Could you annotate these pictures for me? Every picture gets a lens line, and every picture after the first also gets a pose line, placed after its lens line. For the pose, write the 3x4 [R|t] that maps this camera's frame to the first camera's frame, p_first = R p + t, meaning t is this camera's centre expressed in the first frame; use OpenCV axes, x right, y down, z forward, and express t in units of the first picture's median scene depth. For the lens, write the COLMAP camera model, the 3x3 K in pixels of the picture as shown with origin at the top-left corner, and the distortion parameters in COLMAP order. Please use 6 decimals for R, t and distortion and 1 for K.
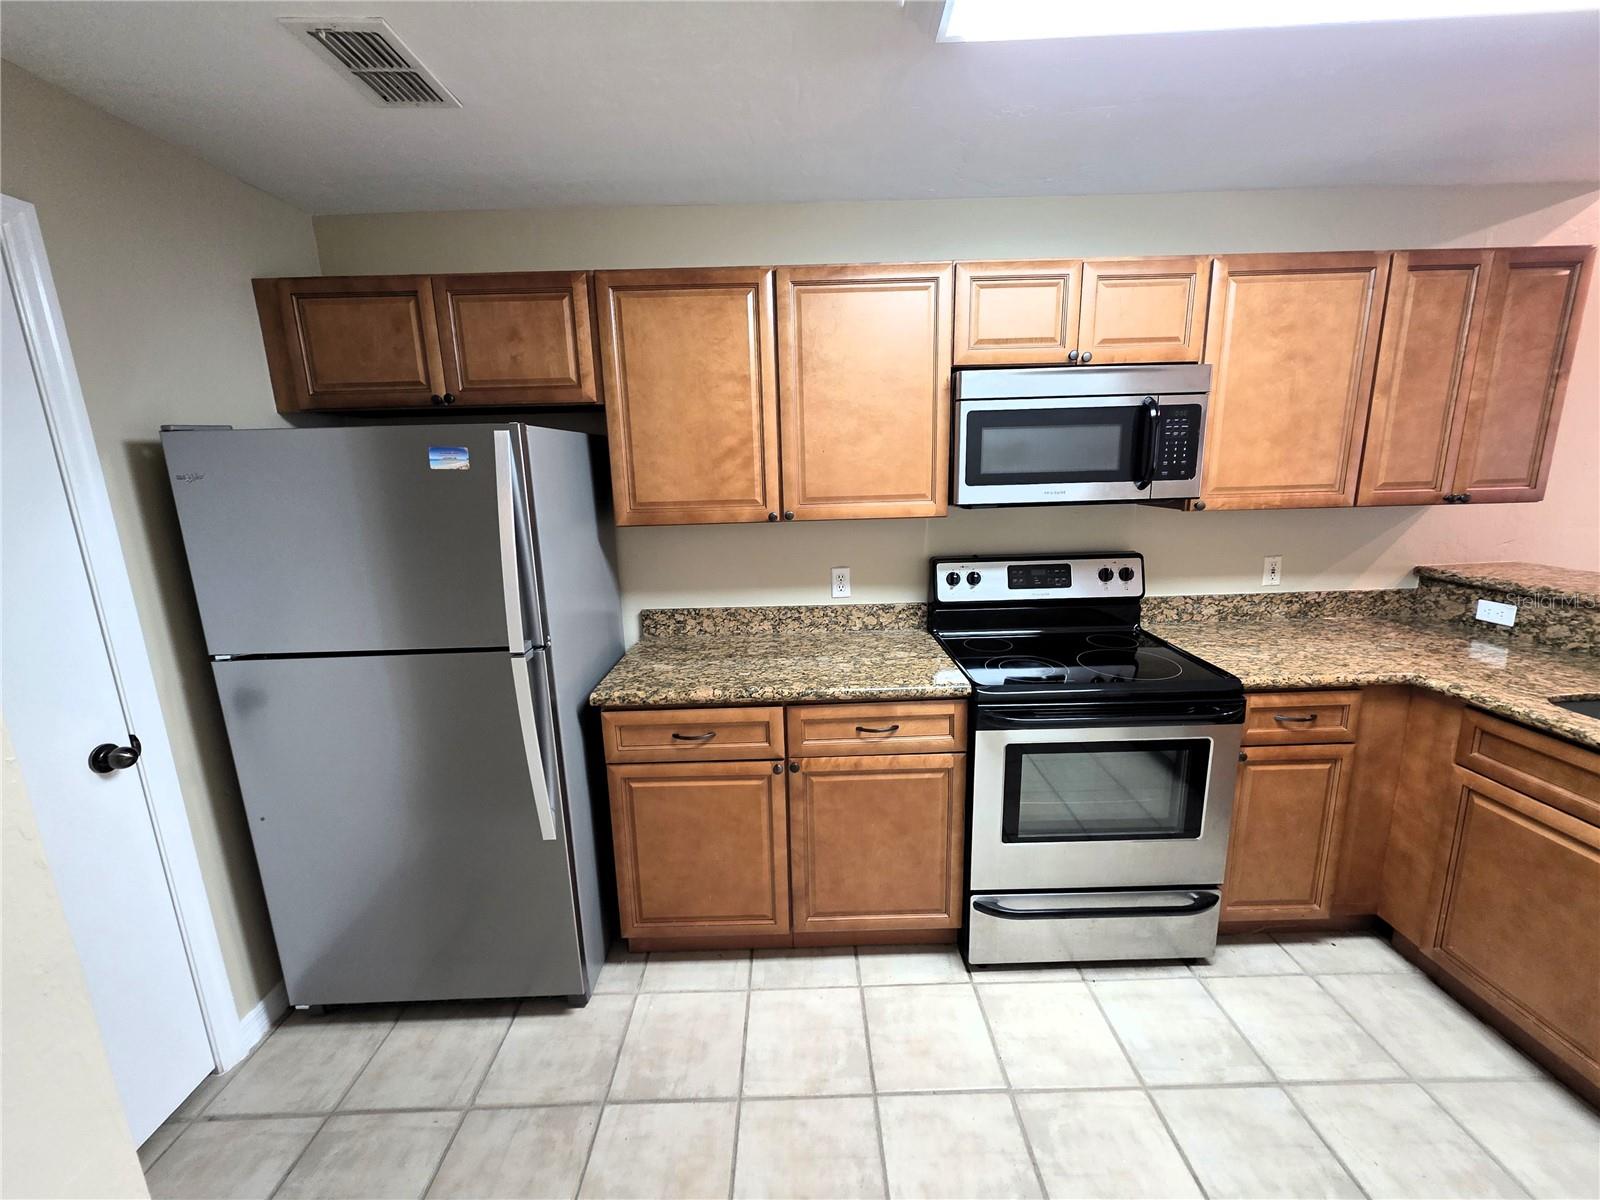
lens RADIAL K [[644.3, 0, 799.8], [0, 644.3, 598.6], [0, 0, 1]] dist [0.002964, -0.000249]
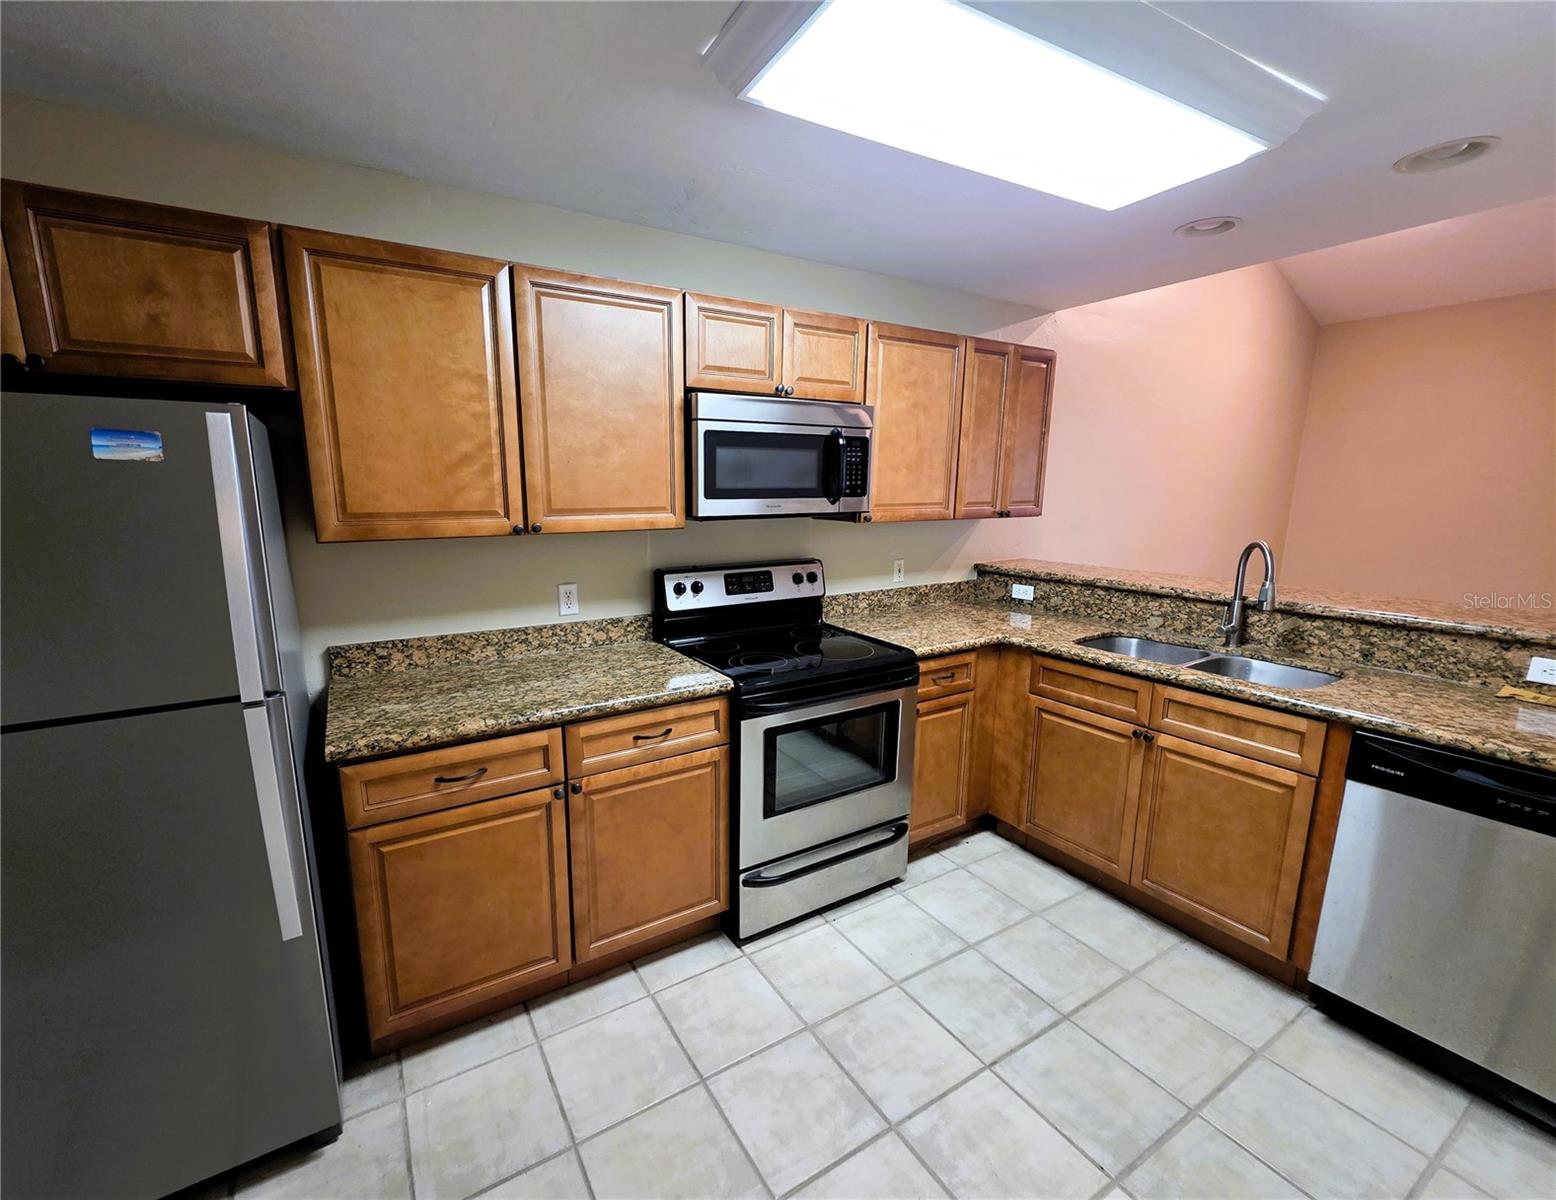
lens RADIAL K [[661.5, 0, 734.0], [0, 661.5, 616.7], [0, 0, 1]] dist [0.004079, 0.000210]
pose [[0.868068, -0.072040, 0.491190, -0.263091], [0.079879, 0.996792, 0.005026, 0.020050], [-0.489976, 0.034873, 0.871038, 0.017568]]
